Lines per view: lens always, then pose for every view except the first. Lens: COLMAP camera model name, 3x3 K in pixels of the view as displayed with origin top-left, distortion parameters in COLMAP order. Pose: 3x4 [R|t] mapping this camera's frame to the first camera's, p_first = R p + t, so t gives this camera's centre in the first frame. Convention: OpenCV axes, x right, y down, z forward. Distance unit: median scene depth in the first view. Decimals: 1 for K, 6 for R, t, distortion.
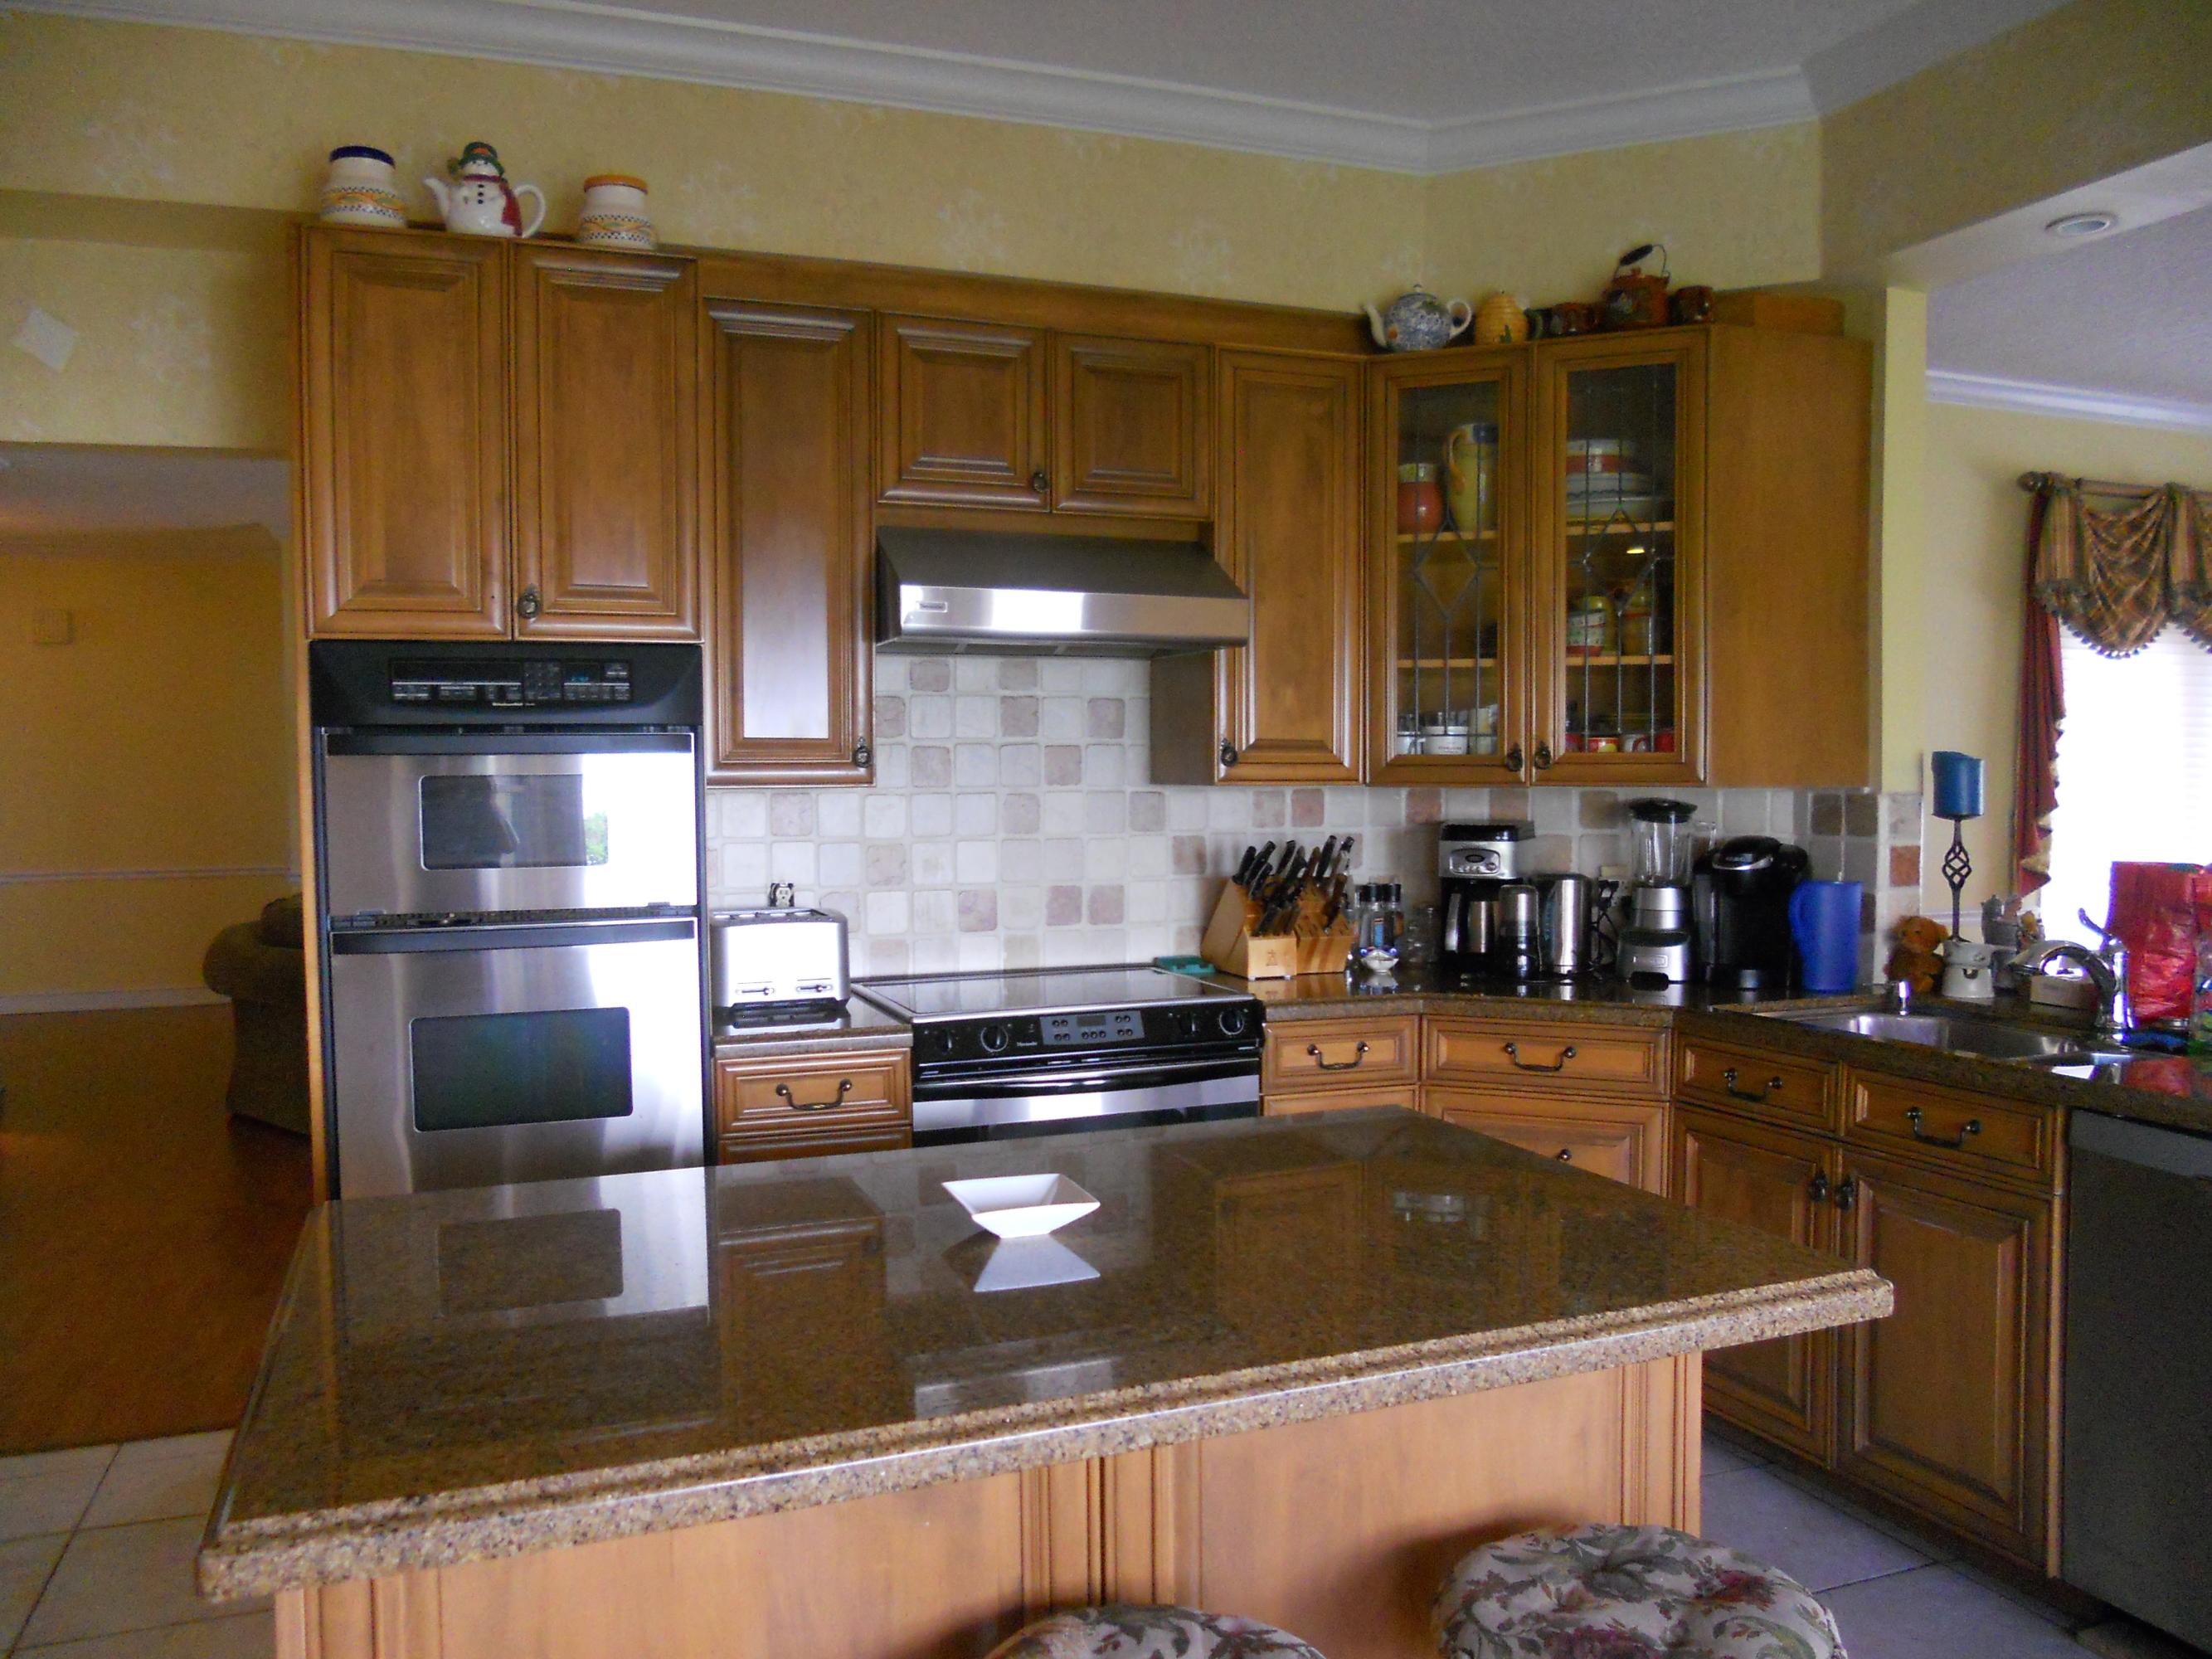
lens RADIAL K [[1663.9, 0, 1106.0], [0, 1663.9, 829.5], [0, 0, 1]] dist [-0.061620, 0.004509]
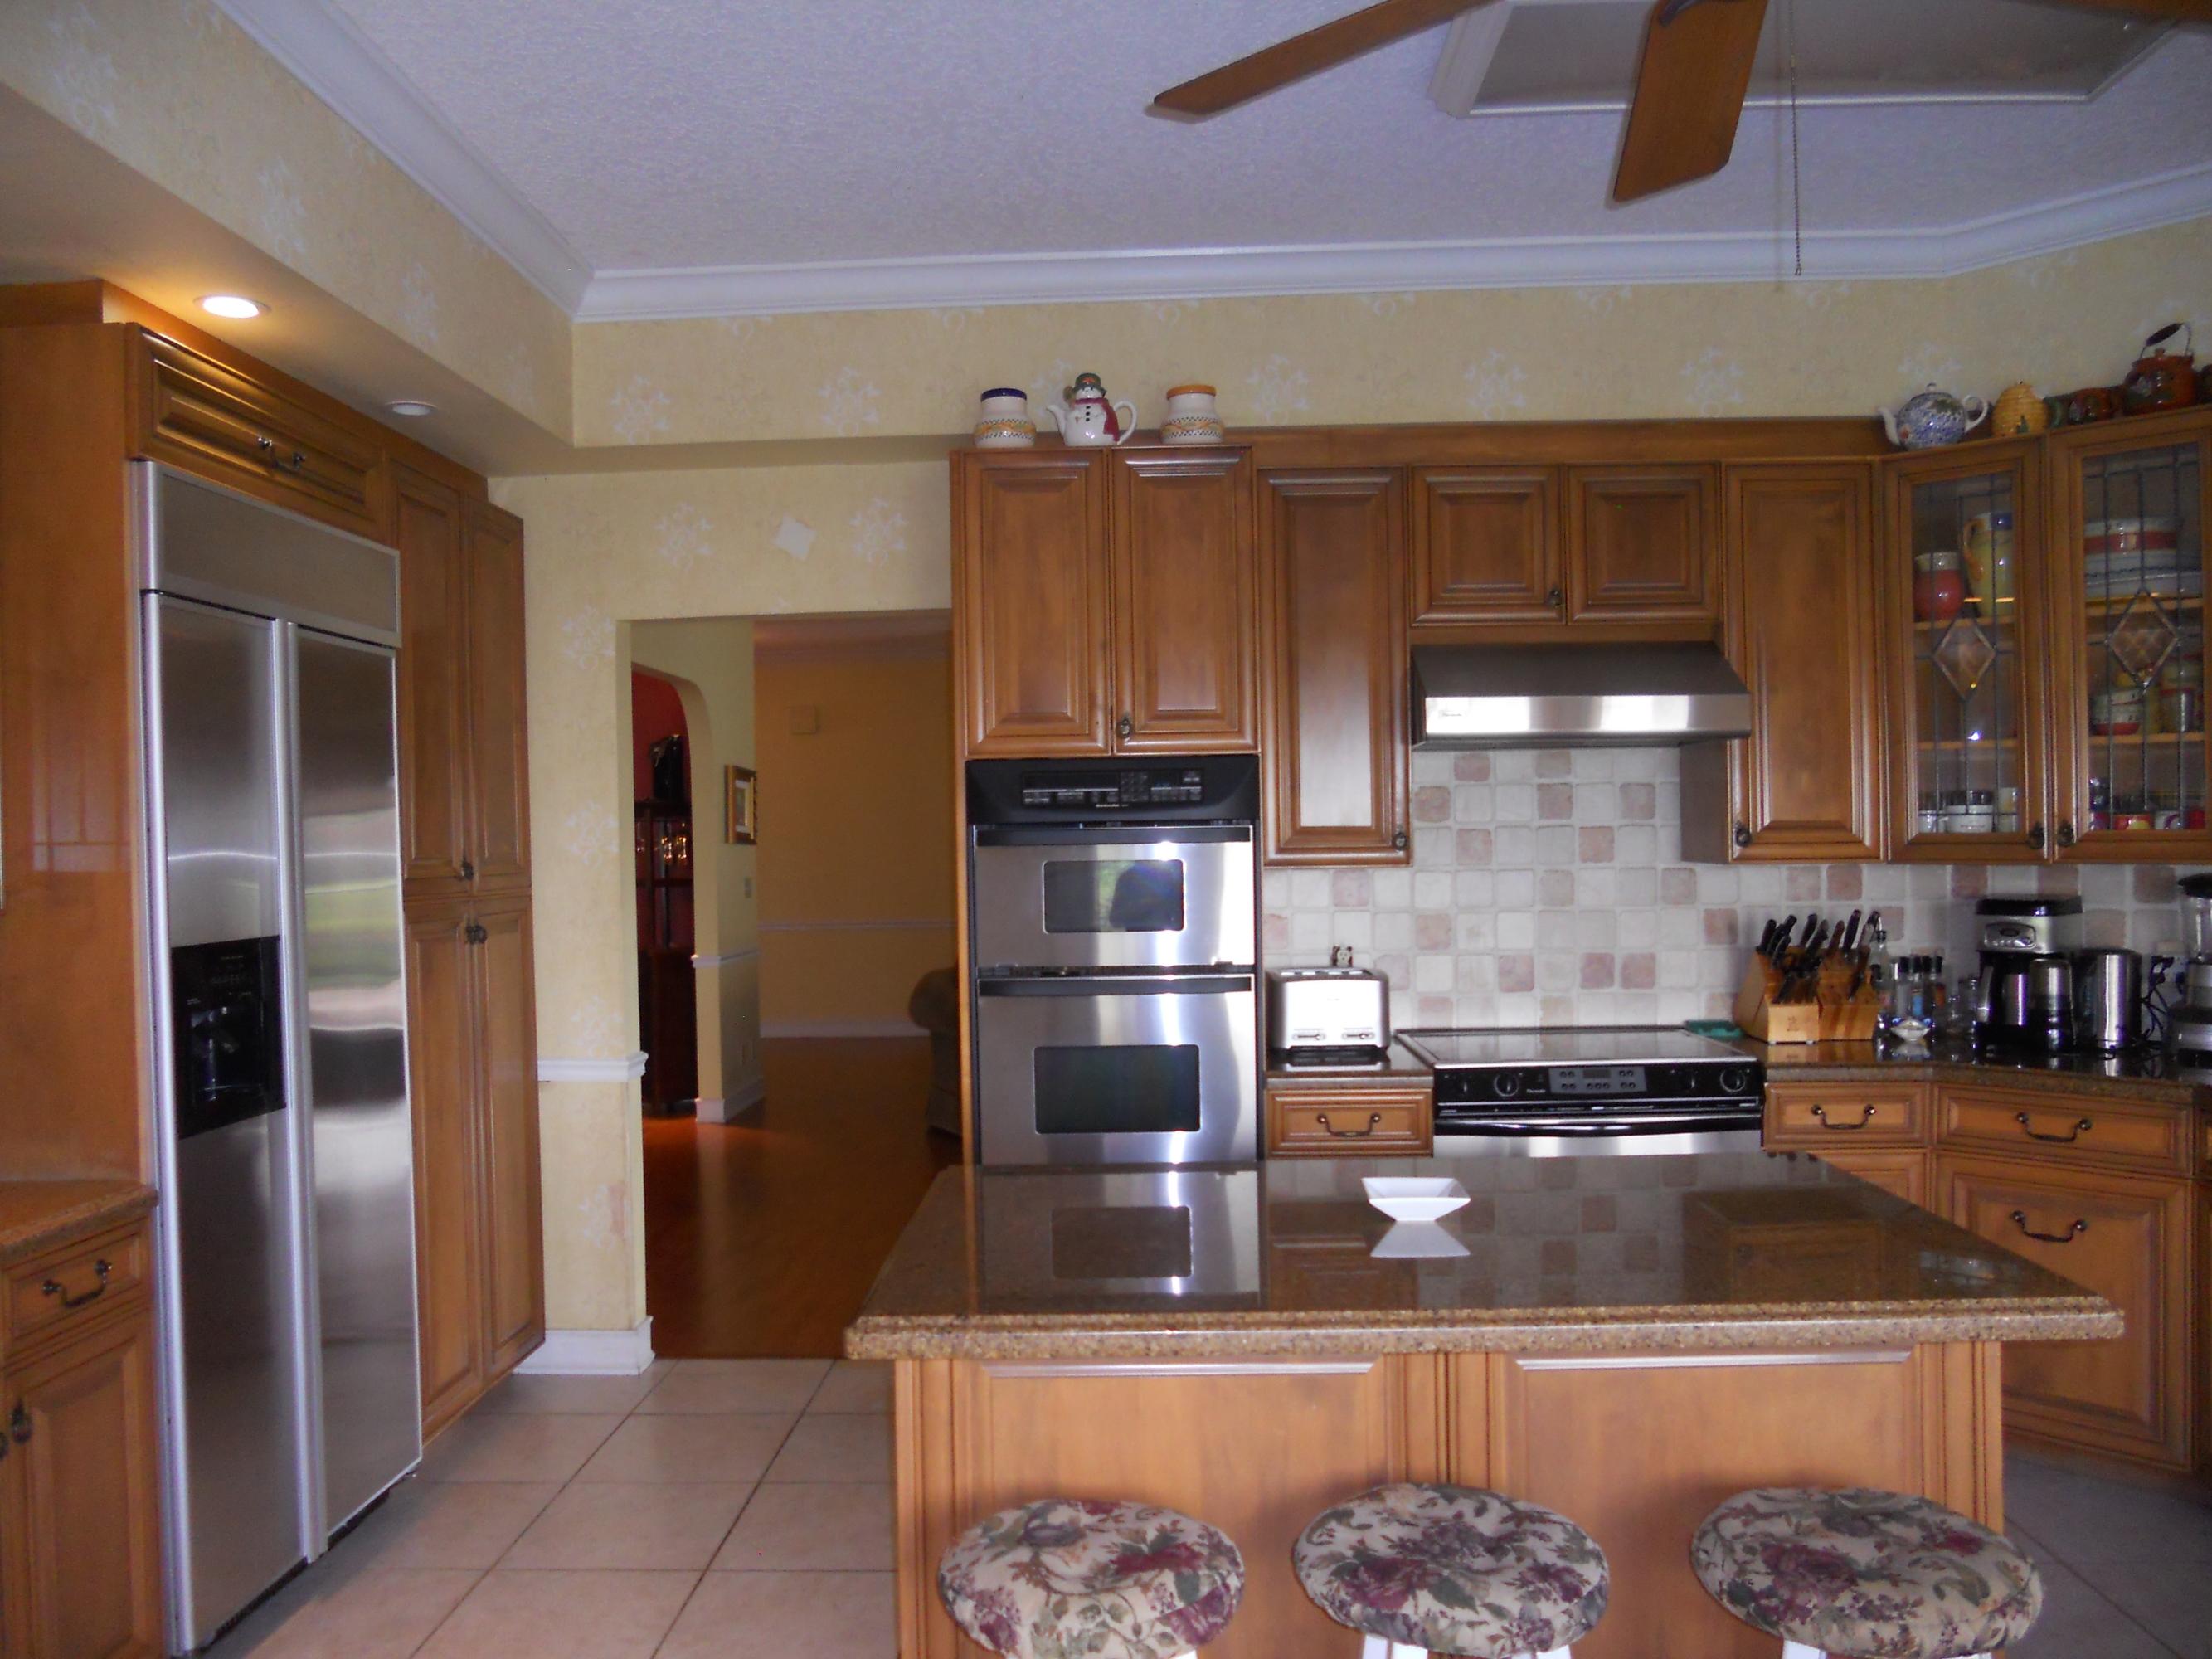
lens RADIAL K [[1808.2, 0, 1106.0], [0, 1808.2, 829.5], [0, 0, 1]] dist [-0.114733, 0.002087]
pose [[0.912672, -0.004977, -0.408662, 0.193747], [-0.005733, 0.999672, -0.024979, -0.019741], [0.408652, 0.025141, 0.912344, -0.264191]]
